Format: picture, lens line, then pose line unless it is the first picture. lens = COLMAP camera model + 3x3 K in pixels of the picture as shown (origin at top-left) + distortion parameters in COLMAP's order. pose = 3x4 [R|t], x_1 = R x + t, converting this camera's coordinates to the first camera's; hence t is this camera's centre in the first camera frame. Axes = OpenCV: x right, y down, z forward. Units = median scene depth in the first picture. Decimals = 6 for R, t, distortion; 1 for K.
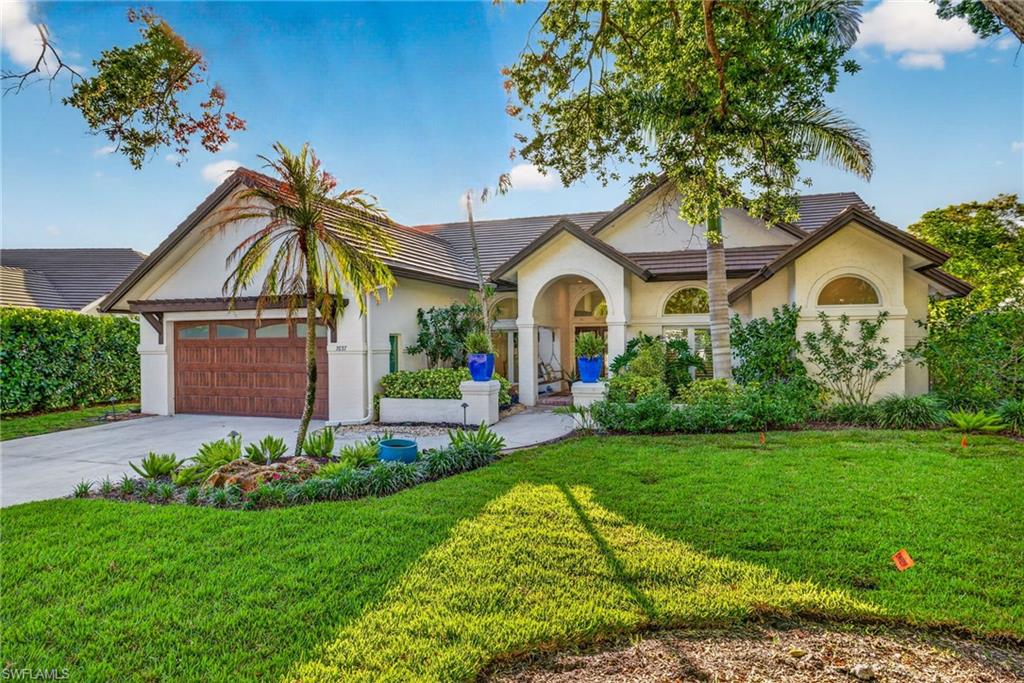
lens RADIAL K [[604.3, 0, 514.0], [0, 604.3, 340.9], [0, 0, 1]] dist [-0.001428, -0.002116]
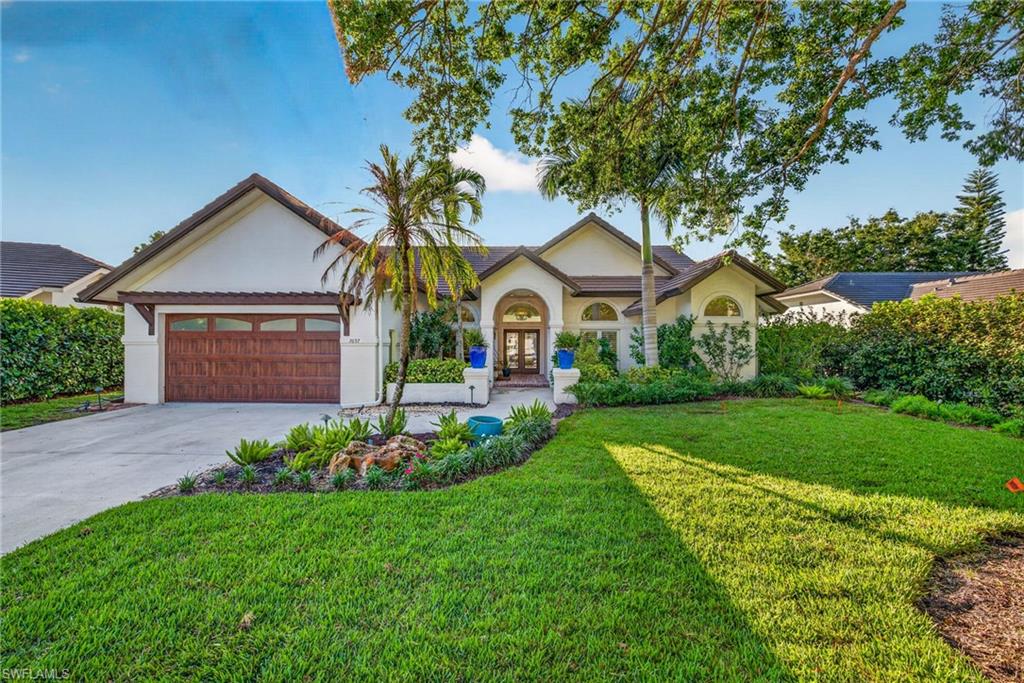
lens RADIAL K [[430.5, 0, 508.5], [0, 430.5, 341.4], [0, 0, 1]] dist [0.004062, -0.000941]
pose [[0.953368, 0.013693, 0.301501, -0.276956], [-0.012285, 0.999903, -0.006565, 0.016582], [-0.301561, 0.002555, 0.953443, 0.136336]]
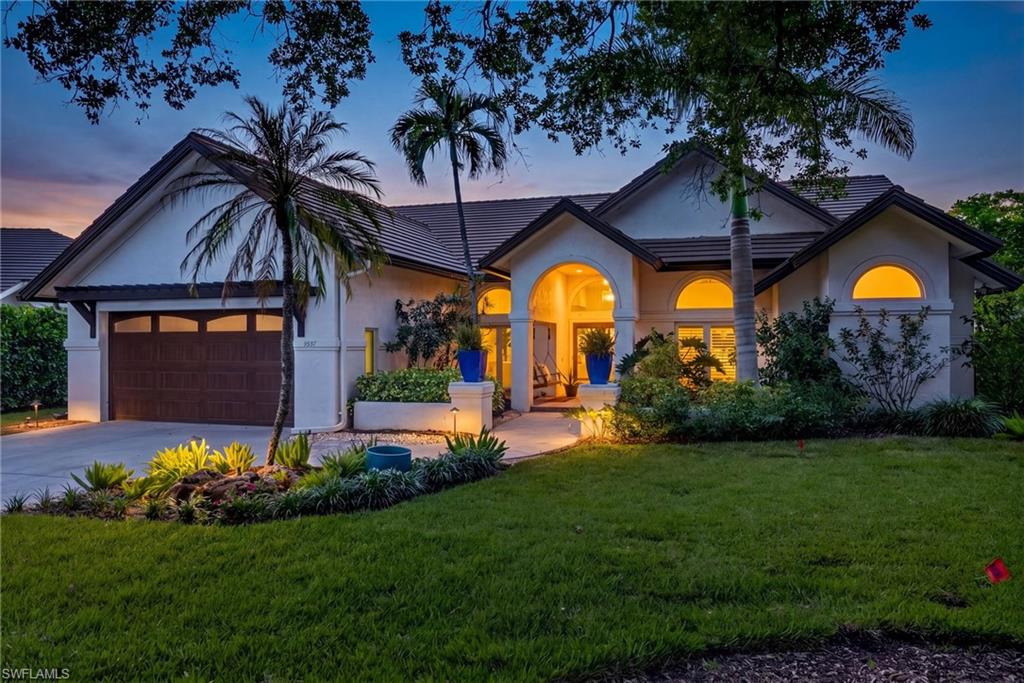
lens RADIAL K [[691.6, 0, 512.4], [0, 691.6, 338.0], [0, 0, 1]] dist [-0.003553, -0.001884]
pose [[0.999324, 0.006121, 0.036259, -0.035232], [-0.005852, 0.999955, -0.007530, 0.010630], [-0.036304, 0.007312, 0.999314, 0.005148]]
